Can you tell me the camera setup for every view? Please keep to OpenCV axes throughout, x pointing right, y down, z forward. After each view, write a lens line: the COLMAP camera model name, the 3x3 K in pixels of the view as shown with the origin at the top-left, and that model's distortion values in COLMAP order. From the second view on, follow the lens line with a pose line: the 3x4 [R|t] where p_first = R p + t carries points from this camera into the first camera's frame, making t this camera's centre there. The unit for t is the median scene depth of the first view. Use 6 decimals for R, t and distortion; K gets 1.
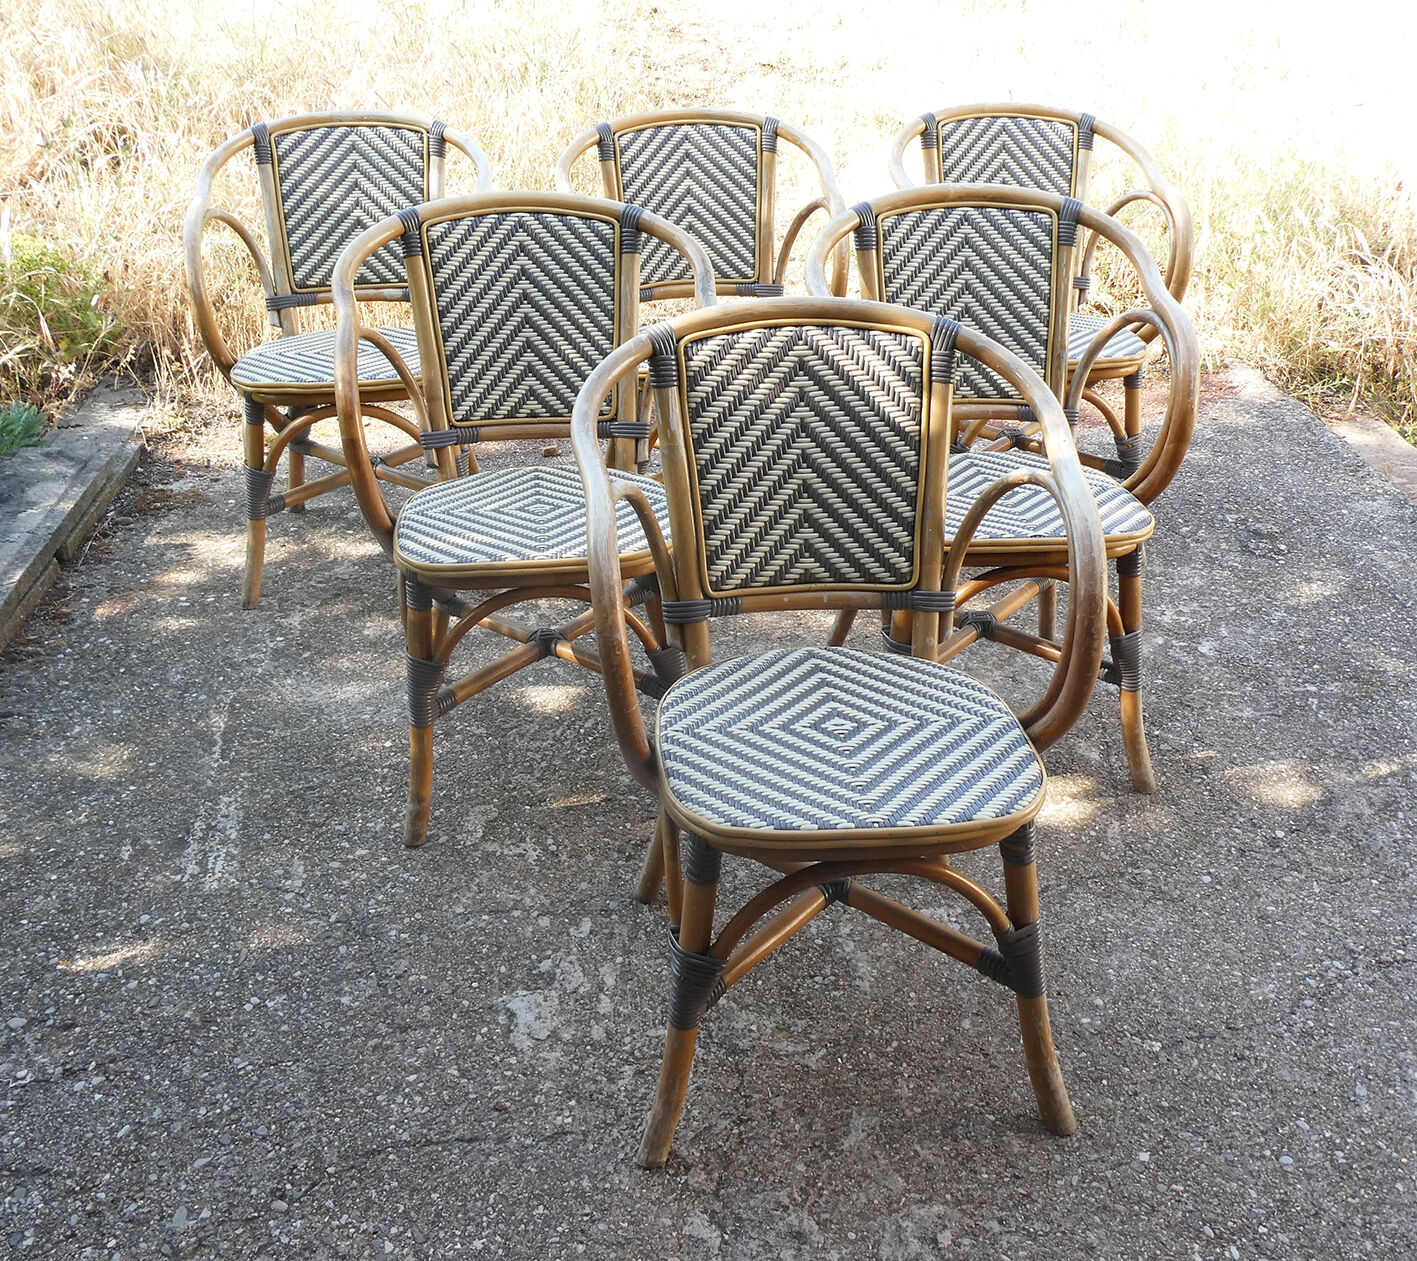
lens RADIAL K [[1584.2, 0, 779.3], [0, 1584.2, 594.3], [0, 0, 1]] dist [0.001828, -0.000919]
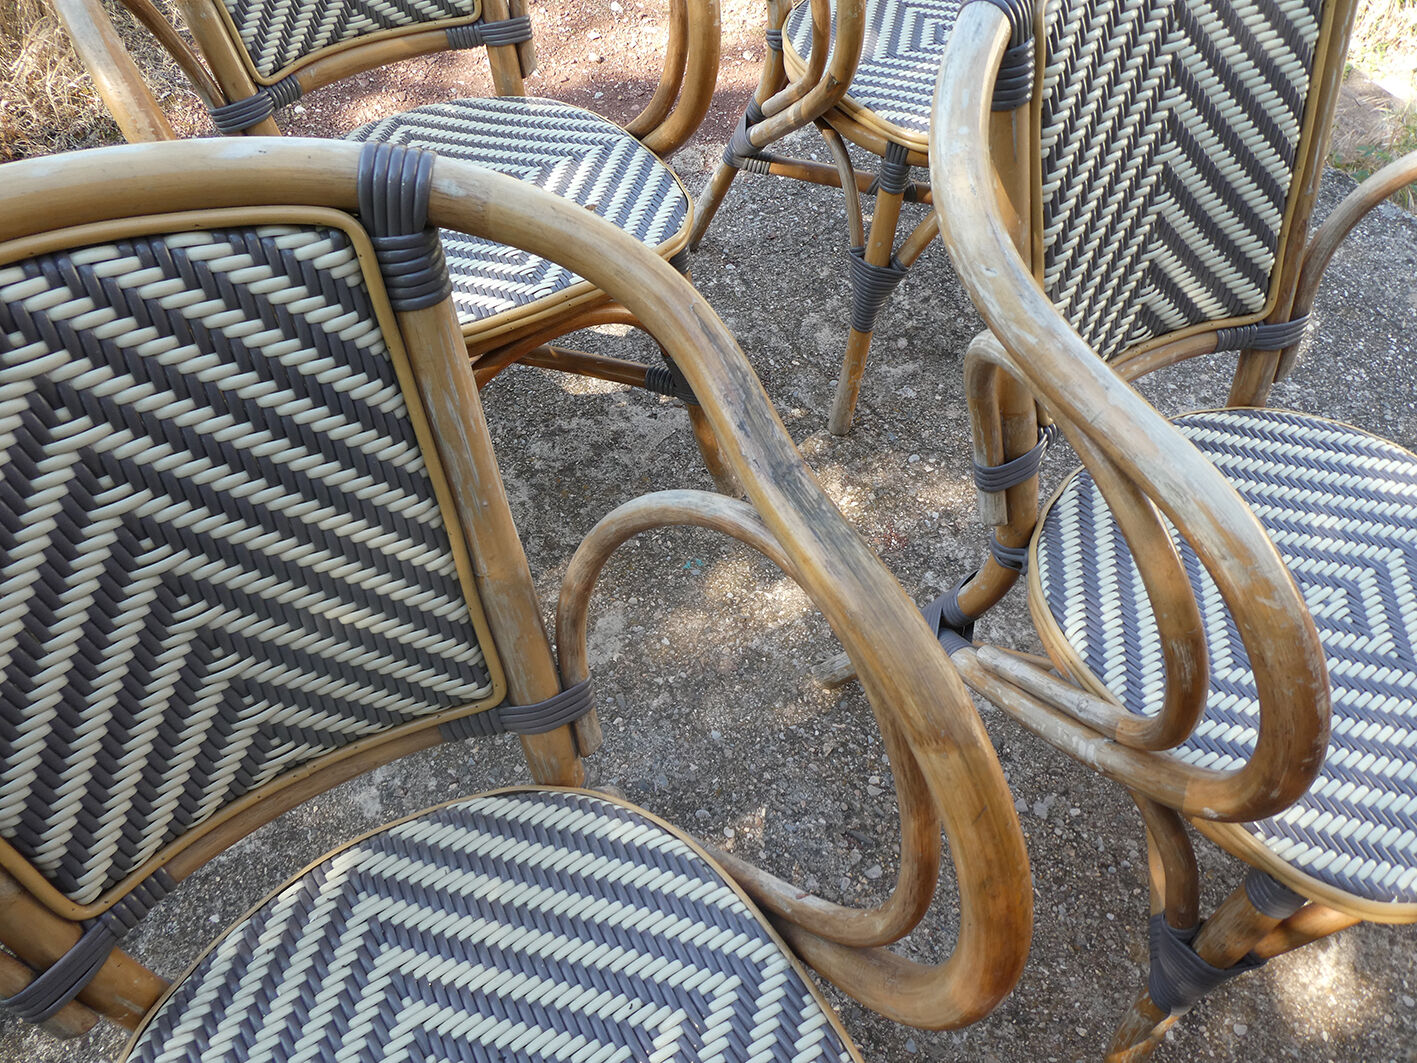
lens RADIAL K [[1022.3, 0, 720.5], [0, 1022.3, 534.2], [0, 0, 1]] dist [0.015222, -0.011245]
pose [[0.915861, -0.320689, 0.241570, -0.129394], [0.171610, 0.856624, 0.486565, -0.329844], [-0.362971, -0.404170, 0.839582, 0.977828]]
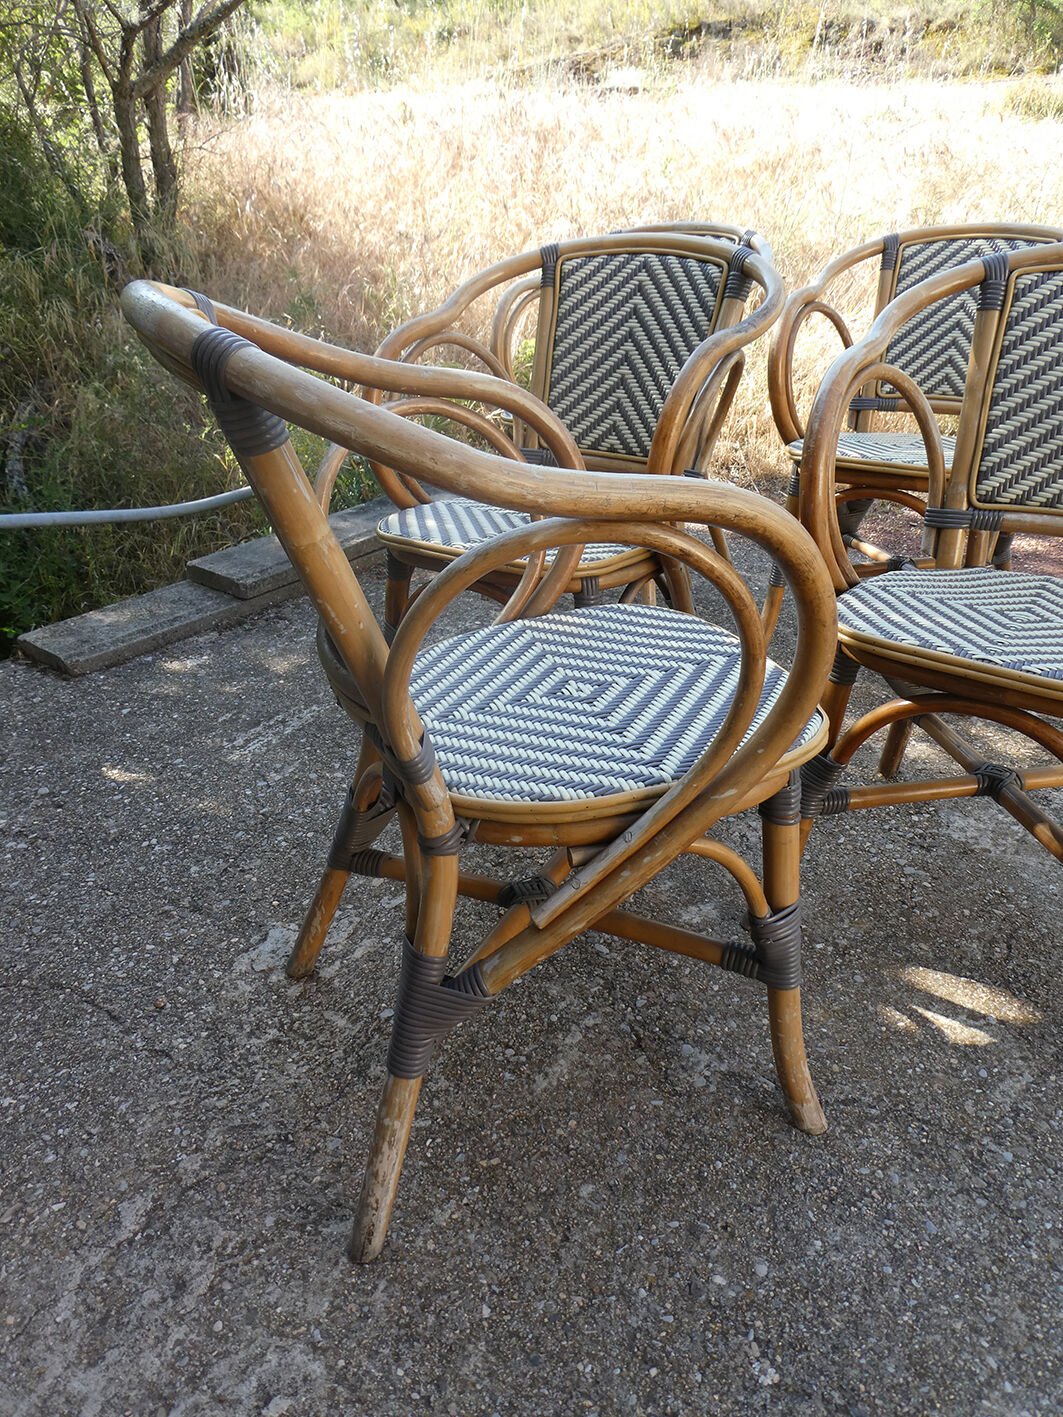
lens RADIAL K [[1031.2, 0, 520.5], [0, 1031.2, 713.6], [0, 0, 1]] dist [0.004720, -0.006047]
pose [[0.732276, 0.289184, -0.616558, 0.346410], [-0.278958, 0.953295, 0.115810, -0.009959], [0.621252, 0.087189, 0.778745, 0.552225]]
